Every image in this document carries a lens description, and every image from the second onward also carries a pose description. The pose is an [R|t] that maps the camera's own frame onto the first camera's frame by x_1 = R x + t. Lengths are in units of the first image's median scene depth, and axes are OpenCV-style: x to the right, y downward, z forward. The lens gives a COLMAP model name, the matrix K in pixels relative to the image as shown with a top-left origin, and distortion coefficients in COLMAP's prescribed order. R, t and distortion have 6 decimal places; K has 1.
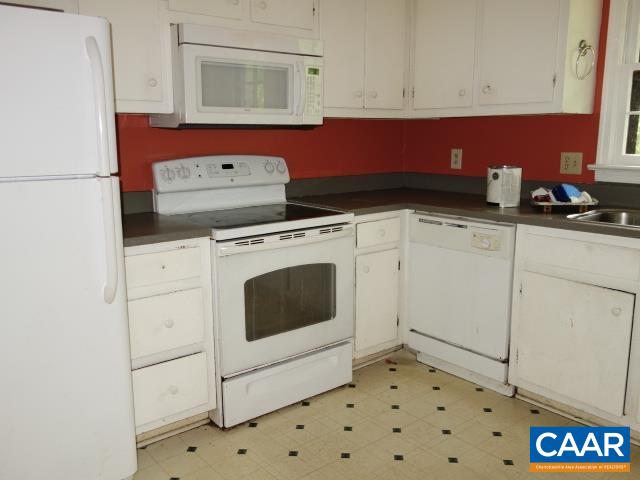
lens RADIAL K [[567.7, 0, 320.9], [0, 567.7, 240.7], [0, 0, 1]] dist [0.002087, 0.000179]
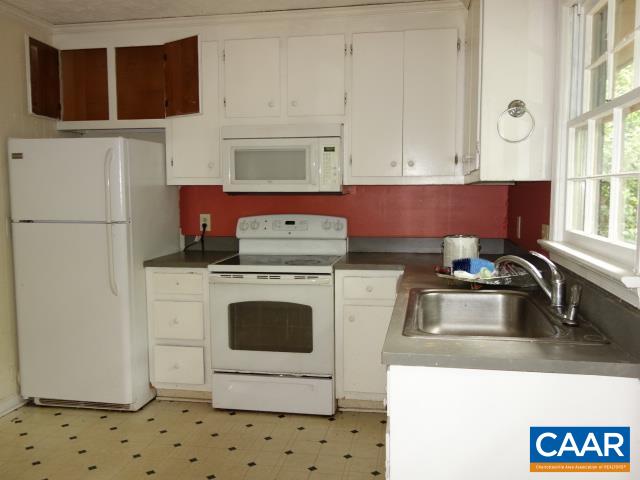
lens RADIAL K [[567.7, 0, 322.9], [0, 567.7, 240.1], [0, 0, 1]] dist [0.002087, 0.000179]
pose [[0.651741, 0.067048, -0.755472, 0.935408], [-0.140929, 0.989444, -0.033766, -0.060811], [0.745233, 0.128475, 0.654310, 0.213915]]
